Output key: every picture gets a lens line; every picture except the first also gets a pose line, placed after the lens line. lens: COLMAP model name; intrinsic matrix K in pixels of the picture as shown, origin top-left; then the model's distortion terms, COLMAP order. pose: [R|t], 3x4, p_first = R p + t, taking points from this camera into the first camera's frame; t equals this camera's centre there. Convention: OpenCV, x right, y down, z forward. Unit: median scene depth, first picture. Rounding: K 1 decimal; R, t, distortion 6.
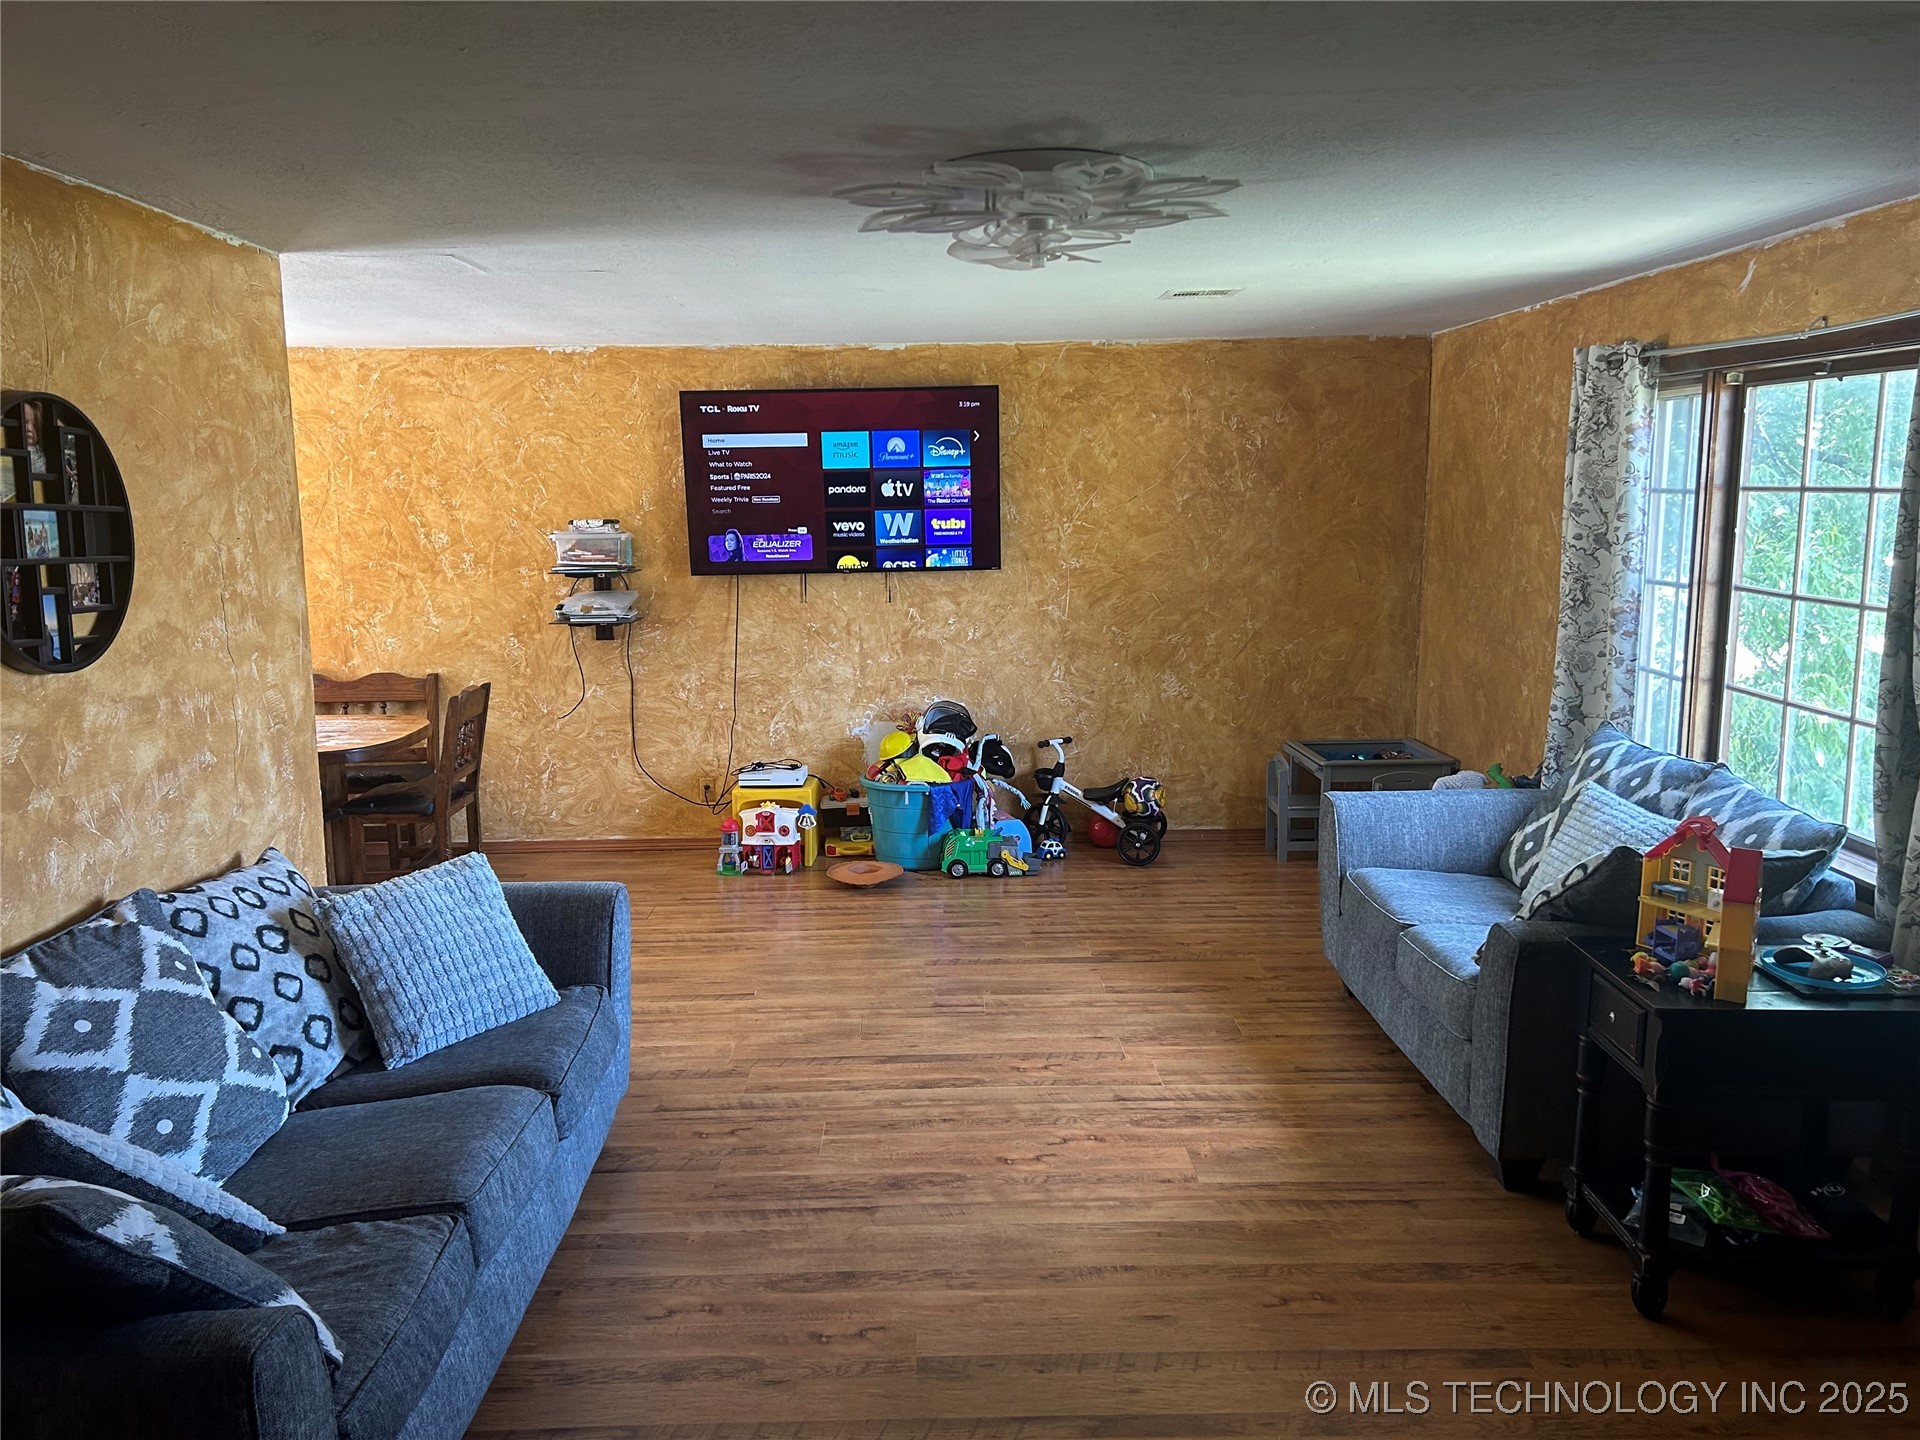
lens RADIAL K [[1485.9, 0, 959.5], [0, 1485.9, 709.7], [0, 0, 1]] dist [0.031231, -0.003998]
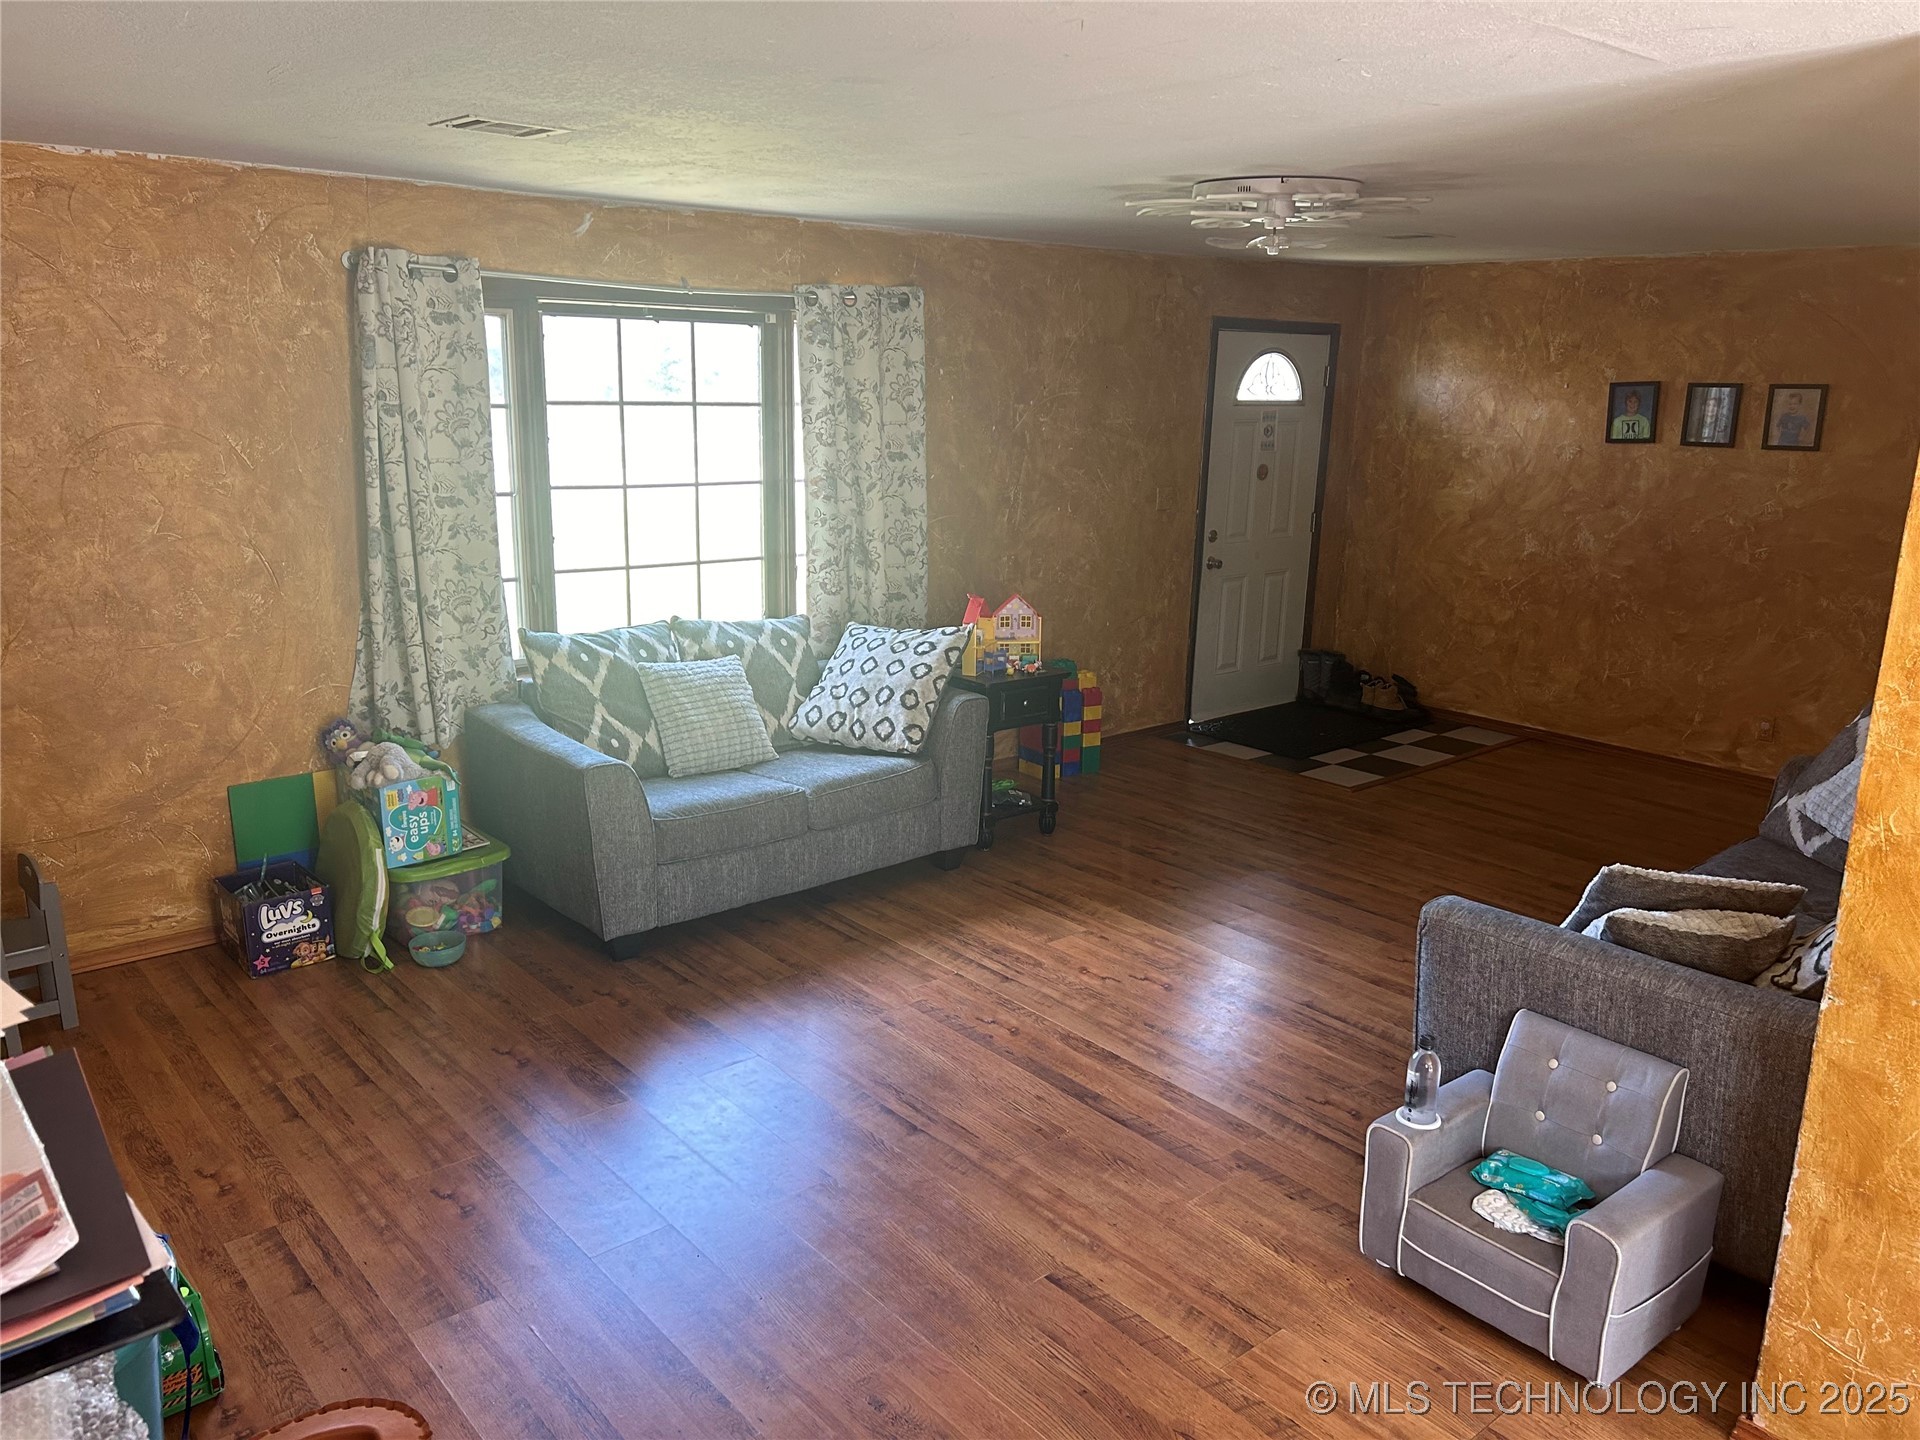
lens RADIAL K [[1485.9, 0, 959.5], [0, 1485.9, 709.7], [0, 0, 1]] dist [0.031231, -0.003998]
pose [[-0.648581, -0.176651, 0.740363, -0.622836], [0.103582, 0.943162, 0.315779, -0.264964], [-0.754065, 0.281497, -0.593419, 1.569278]]
